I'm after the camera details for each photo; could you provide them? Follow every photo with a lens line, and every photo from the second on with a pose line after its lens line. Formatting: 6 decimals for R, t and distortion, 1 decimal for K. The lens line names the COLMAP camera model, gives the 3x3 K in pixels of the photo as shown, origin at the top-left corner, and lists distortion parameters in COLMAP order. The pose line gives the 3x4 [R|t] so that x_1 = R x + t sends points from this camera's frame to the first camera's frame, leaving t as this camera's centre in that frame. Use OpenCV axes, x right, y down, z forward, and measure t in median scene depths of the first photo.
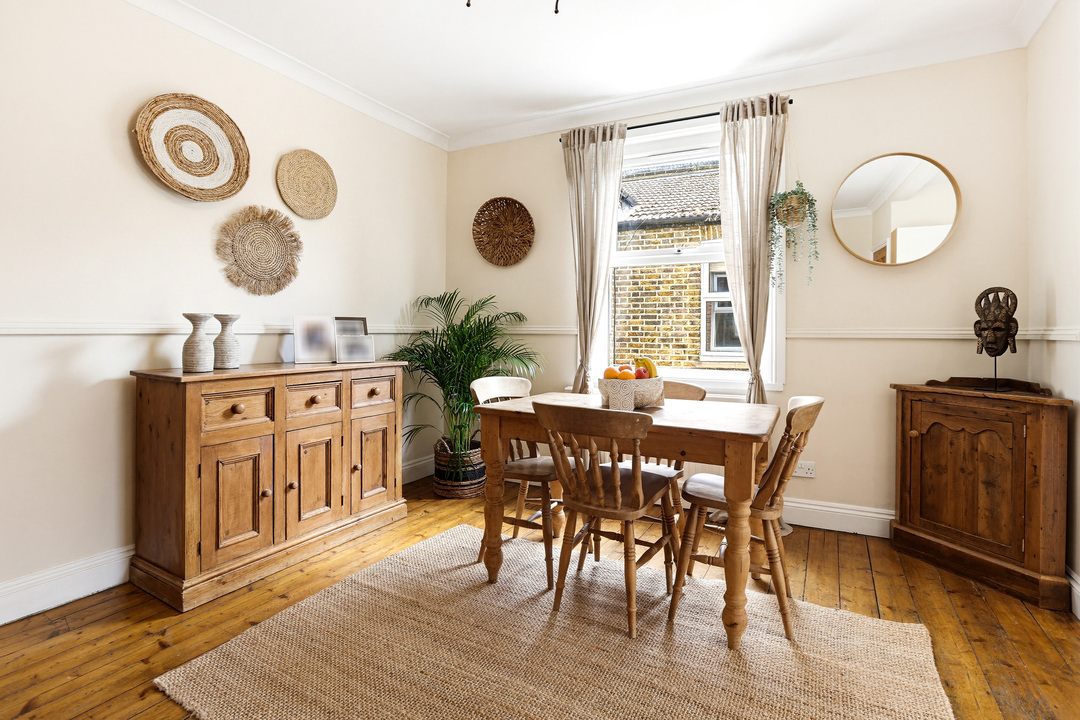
lens RADIAL K [[528.4, 0, 542.1], [0, 528.4, 319.7], [0, 0, 1]] dist [0.002116, 0.000202]
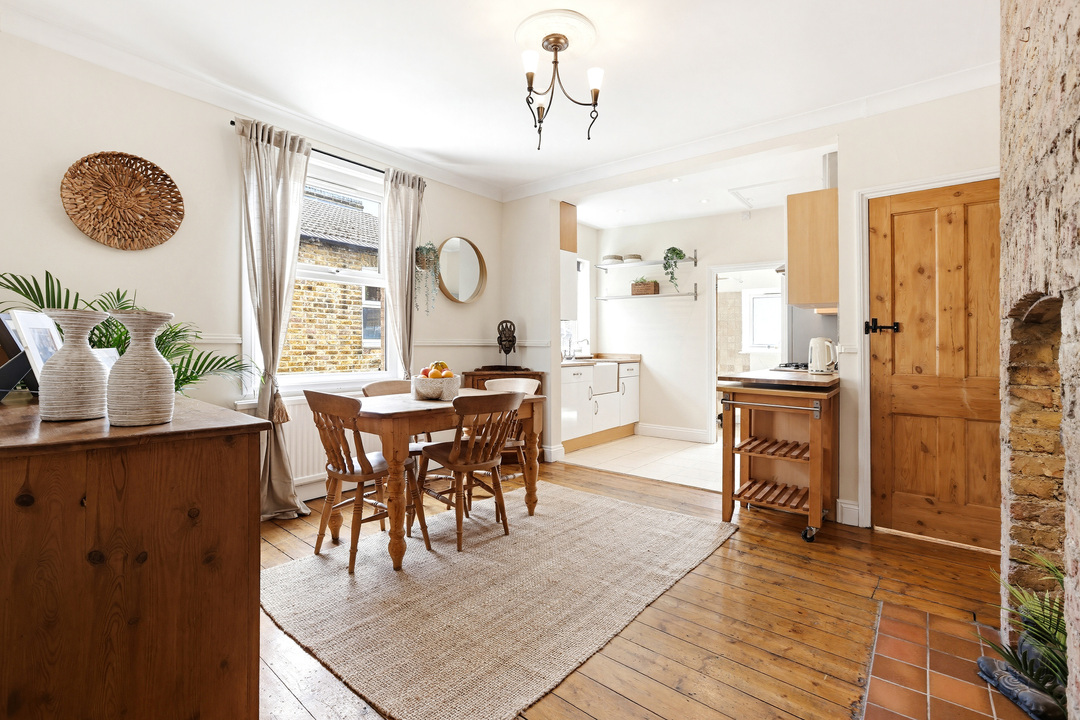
lens RADIAL K [[498.7, 0, 527.8], [0, 498.7, 346.5], [0, 0, 1]] dist [-0.045363, 0.026368]
pose [[0.195258, -0.010428, 0.980696, -0.880755], [-0.028643, 0.999456, 0.016330, 0.005021], [-0.980333, -0.031279, 0.194854, 0.458806]]
